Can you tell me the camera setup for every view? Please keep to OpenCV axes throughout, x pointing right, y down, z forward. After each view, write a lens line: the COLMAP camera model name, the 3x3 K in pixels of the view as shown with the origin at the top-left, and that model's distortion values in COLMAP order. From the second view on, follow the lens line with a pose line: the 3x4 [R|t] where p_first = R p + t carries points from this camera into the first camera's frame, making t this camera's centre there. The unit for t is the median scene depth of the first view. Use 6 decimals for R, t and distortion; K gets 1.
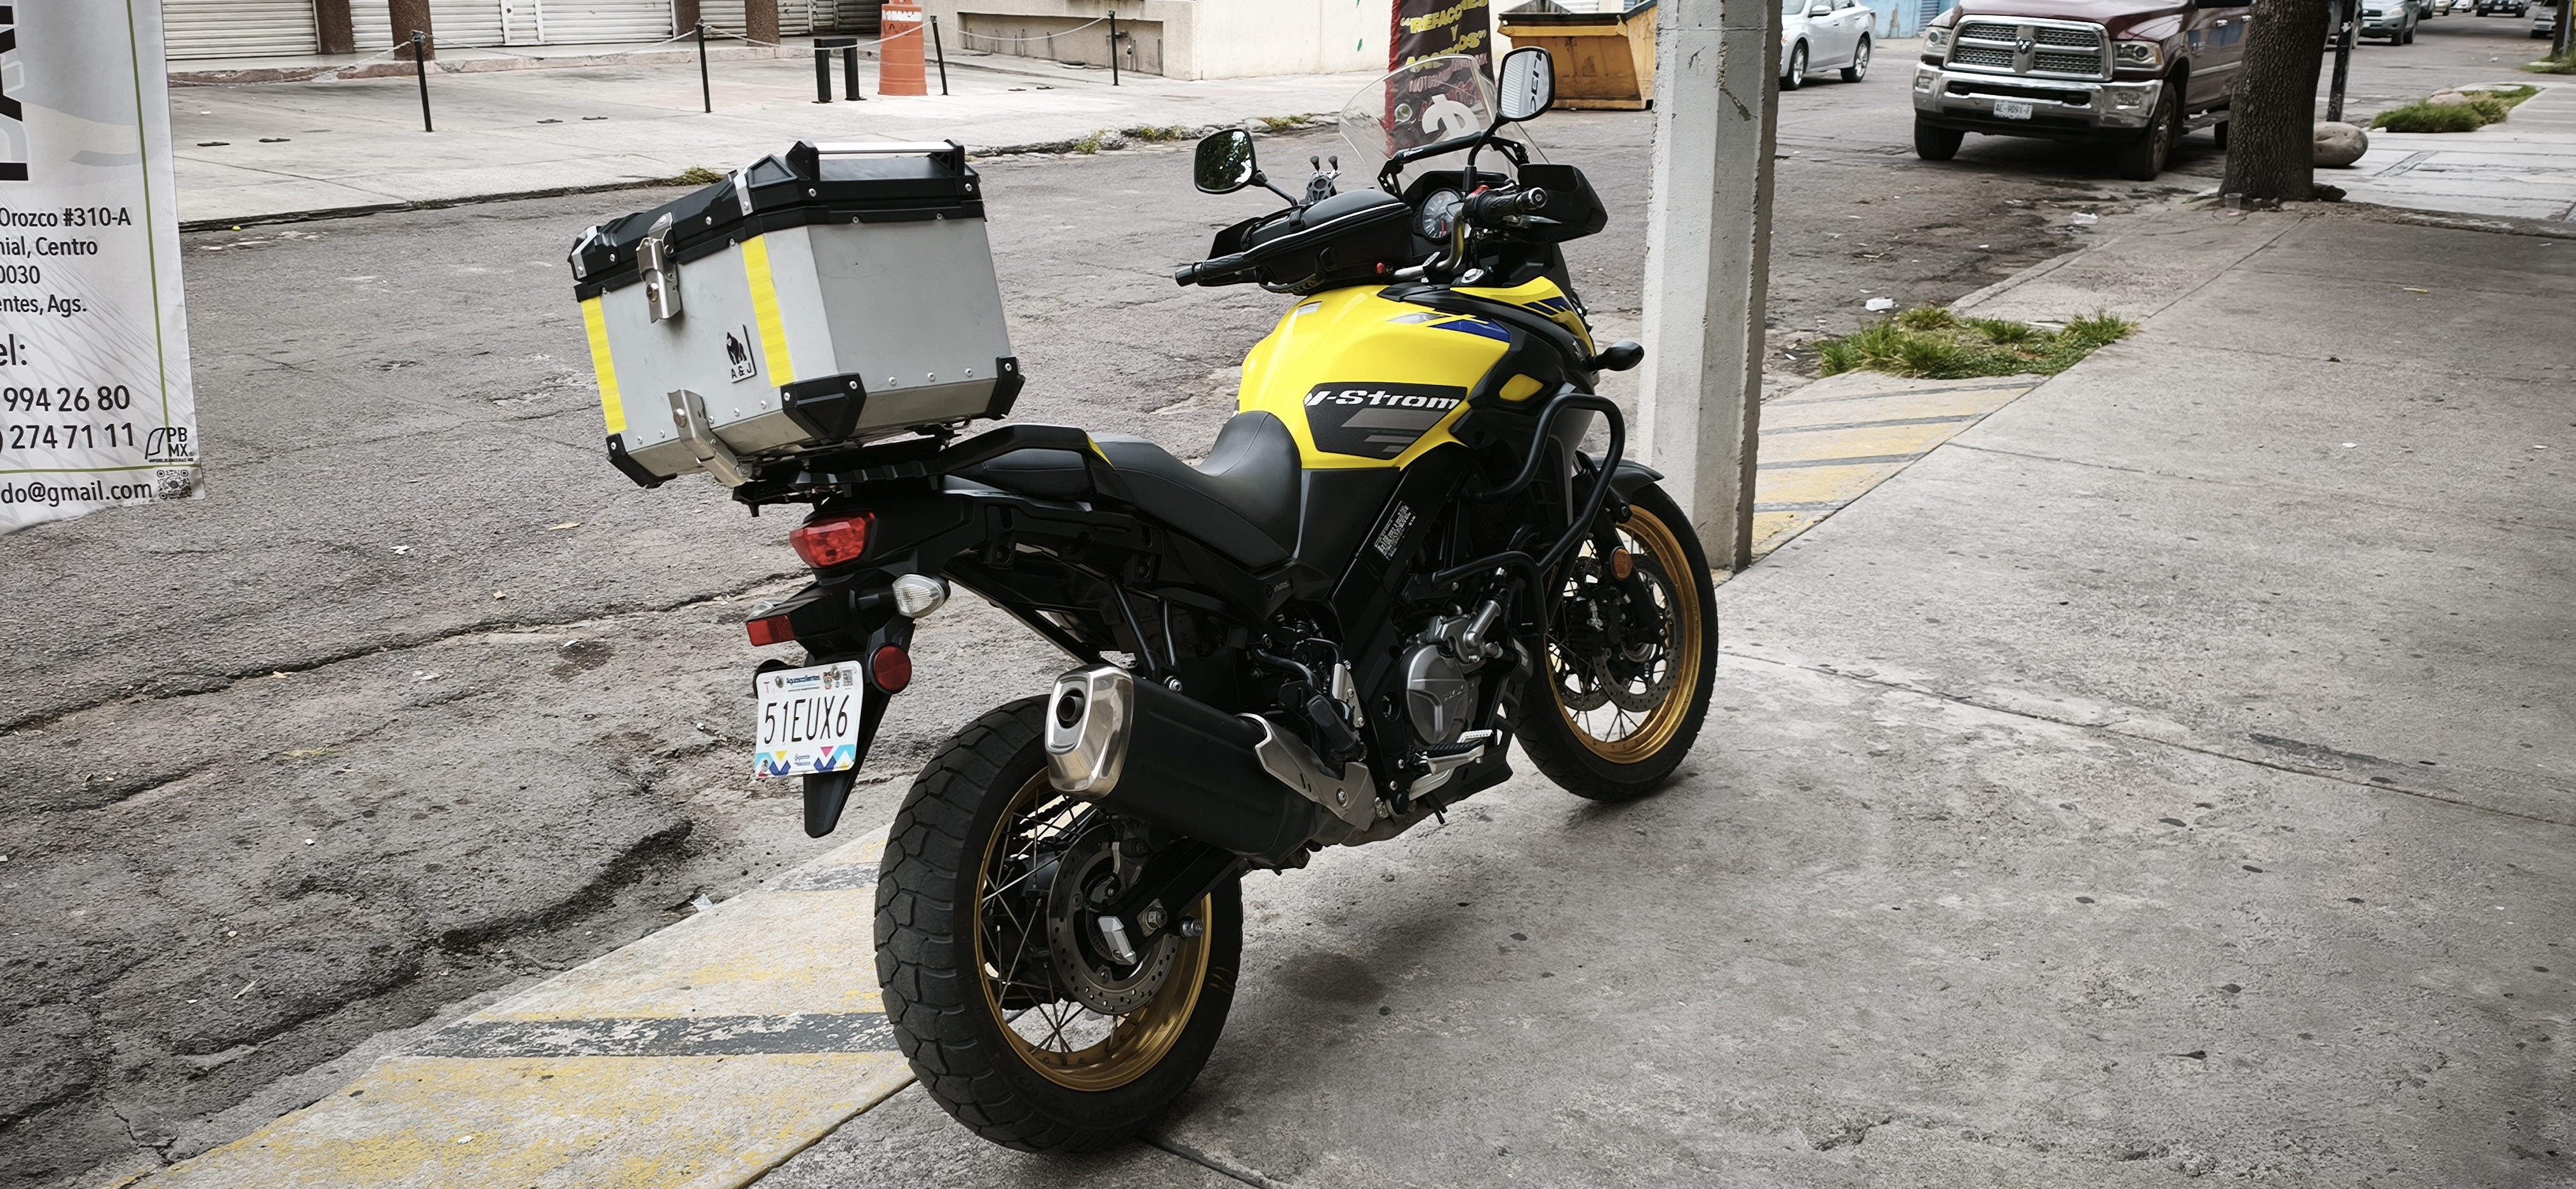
lens RADIAL K [[2064.2, 0, 1274.8], [0, 2064.2, 617.2], [0, 0, 1]] dist [0.066971, -0.096664]
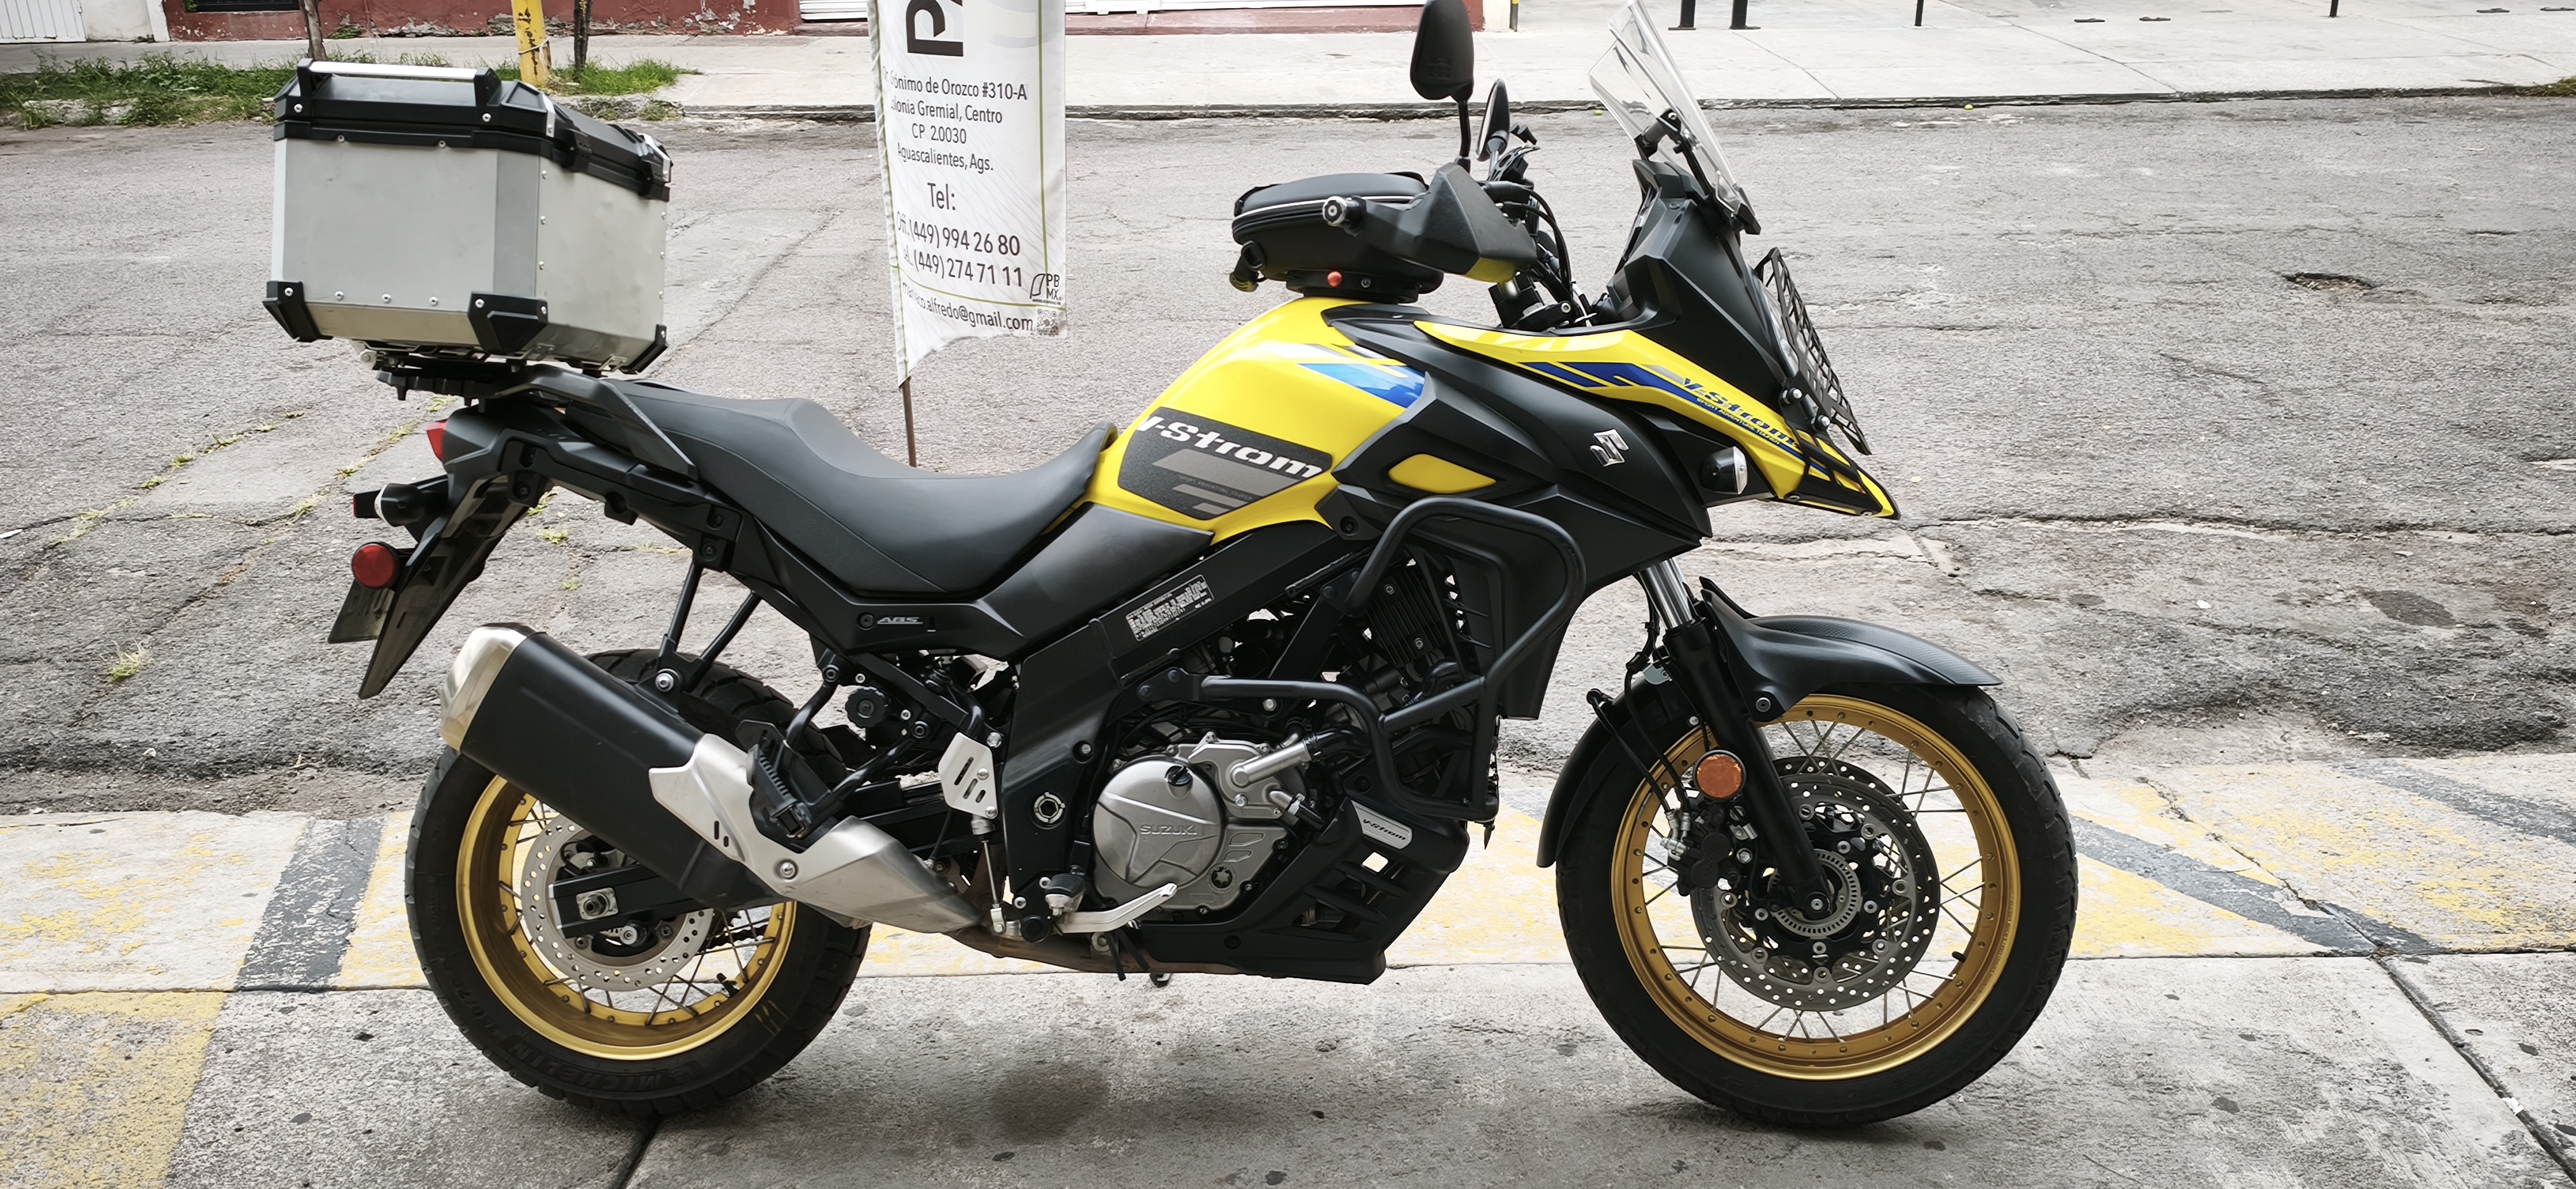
lens RADIAL K [[2064.2, 0, 1281.8], [0, 2064.2, 609.0], [0, 0, 1]] dist [0.066971, -0.096664]
pose [[0.552073, 0.271572, -0.788330, 0.633137], [-0.227456, 0.958664, 0.170961, -0.167448], [0.802172, 0.084928, 0.591023, 0.512896]]
